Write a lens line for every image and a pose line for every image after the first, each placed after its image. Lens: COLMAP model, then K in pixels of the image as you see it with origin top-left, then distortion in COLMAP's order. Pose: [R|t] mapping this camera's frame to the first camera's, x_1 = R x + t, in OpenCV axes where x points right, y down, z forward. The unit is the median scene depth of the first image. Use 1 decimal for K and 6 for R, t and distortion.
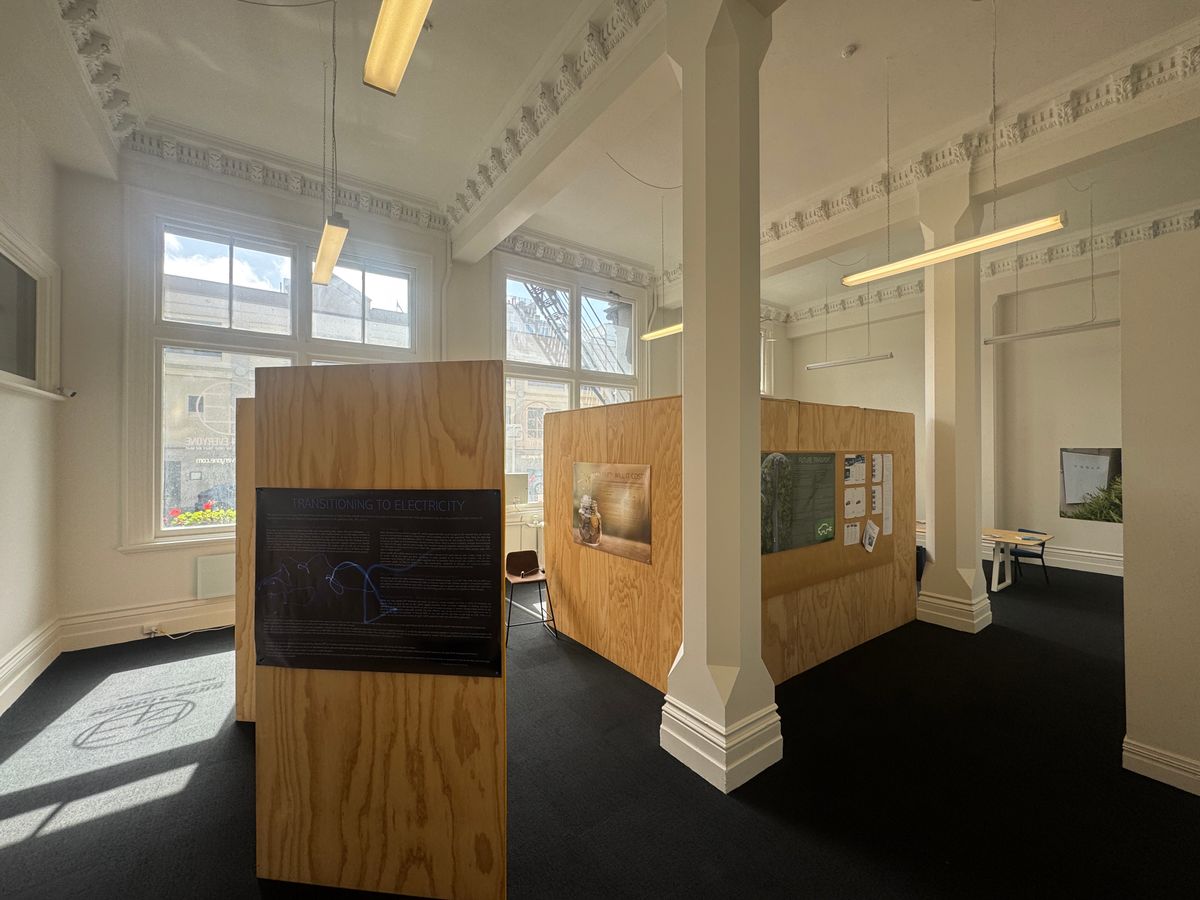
lens RADIAL K [[479.7, 0, 600.8], [0, 479.7, 449.4], [0, 0, 1]] dist [-0.008730, -0.000086]
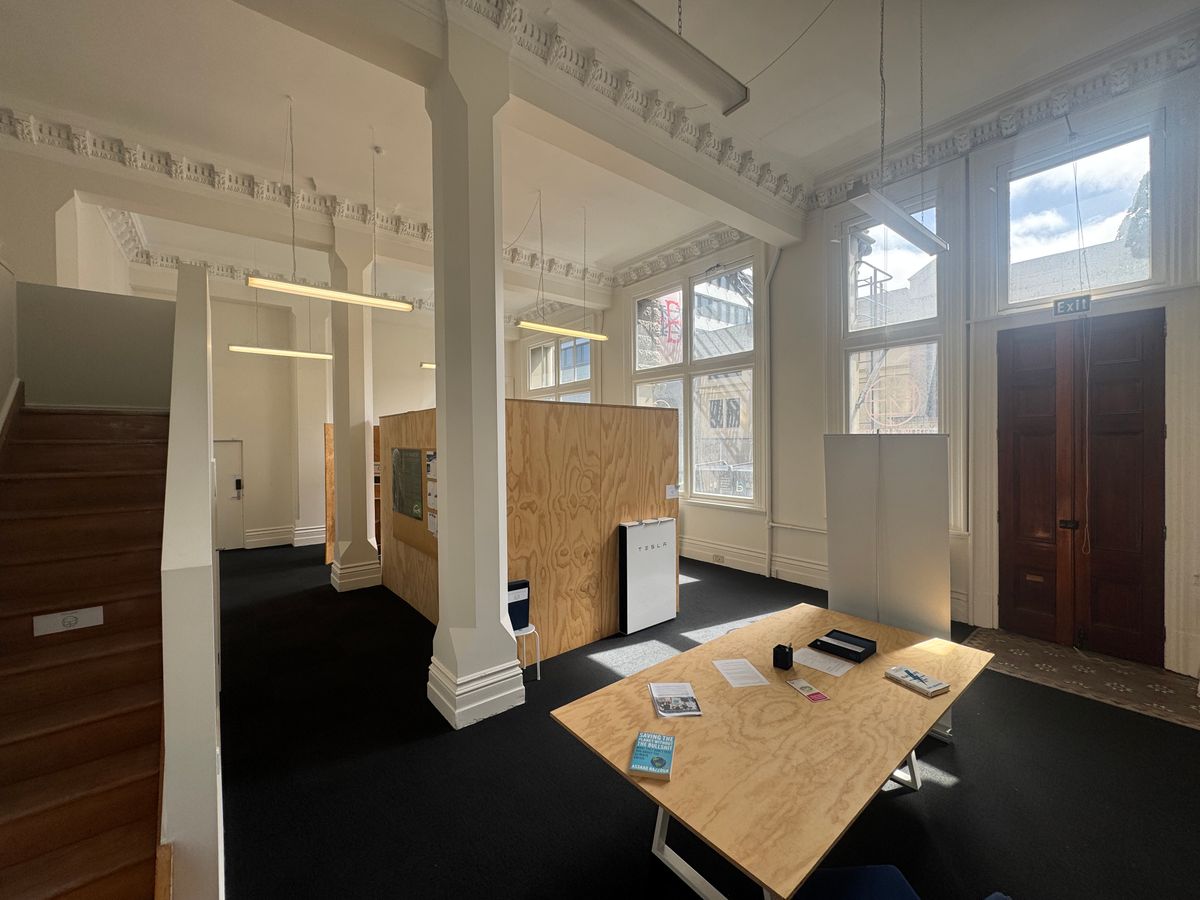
lens RADIAL K [[479.7, 0, 597.8], [0, 479.7, 448.8], [0, 0, 1]] dist [-0.008730, -0.000086]
pose [[0.057283, 0.016069, -0.998229, 0.977538], [0.013010, 0.999774, 0.016841, -0.005606], [0.998273, -0.013951, 0.057060, 0.777574]]
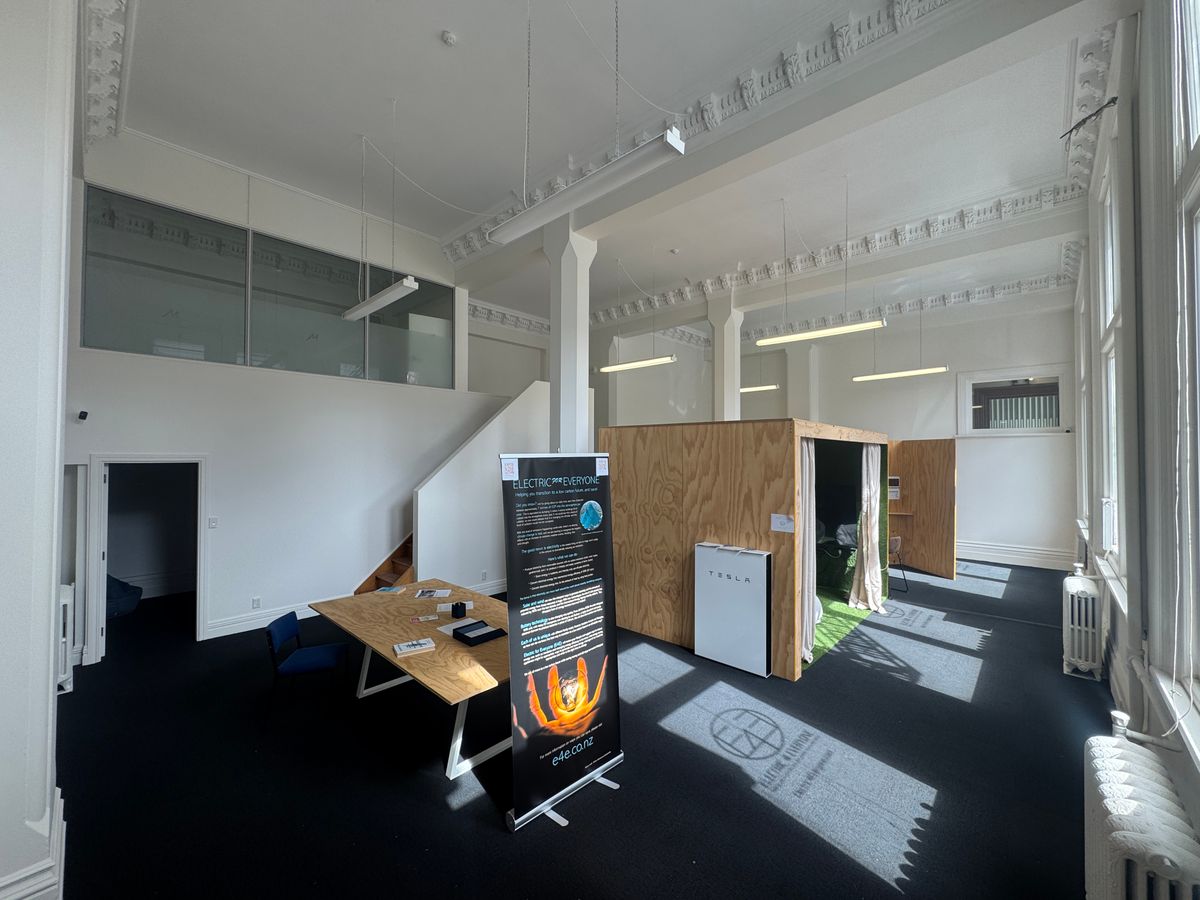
lens RADIAL K [[479.7, 0, 596.9], [0, 479.7, 447.6], [0, 0, 1]] dist [-0.008730, -0.000086]
pose [[-0.982303, -0.005236, -0.187225, 0.396083], [-0.001503, 0.999797, -0.020078, -0.006399], [0.187293, -0.019441, -0.982112, 1.796452]]
